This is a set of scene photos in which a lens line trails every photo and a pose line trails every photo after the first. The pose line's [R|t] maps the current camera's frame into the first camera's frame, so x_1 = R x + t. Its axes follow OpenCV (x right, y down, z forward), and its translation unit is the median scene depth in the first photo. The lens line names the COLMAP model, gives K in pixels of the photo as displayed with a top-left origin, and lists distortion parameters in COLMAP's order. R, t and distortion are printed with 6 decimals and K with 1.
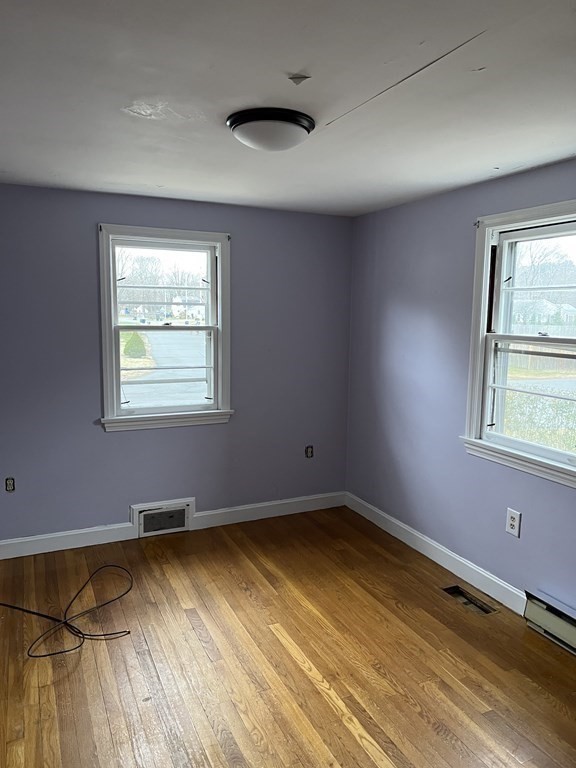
lens RADIAL K [[566.2, 0, 278.6], [0, 566.2, 381.8], [0, 0, 1]] dist [0.066284, -0.074889]
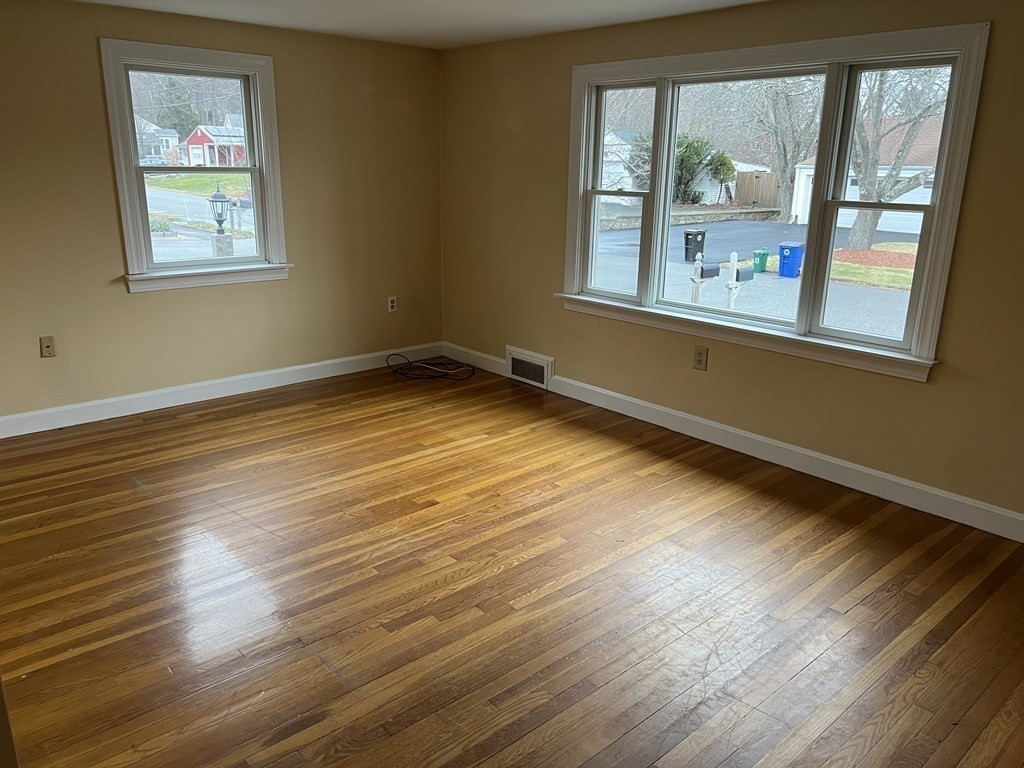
lens RADIAL K [[761.8, 0, 507.2], [0, 761.8, 380.7], [0, 0, 1]] dist [0.066768, -0.081693]
pose [[0.279735, 0.250717, -0.926763, 0.698554], [-0.134755, 0.965998, 0.220657, -0.021127], [0.950573, 0.063161, 0.304009, 0.371669]]
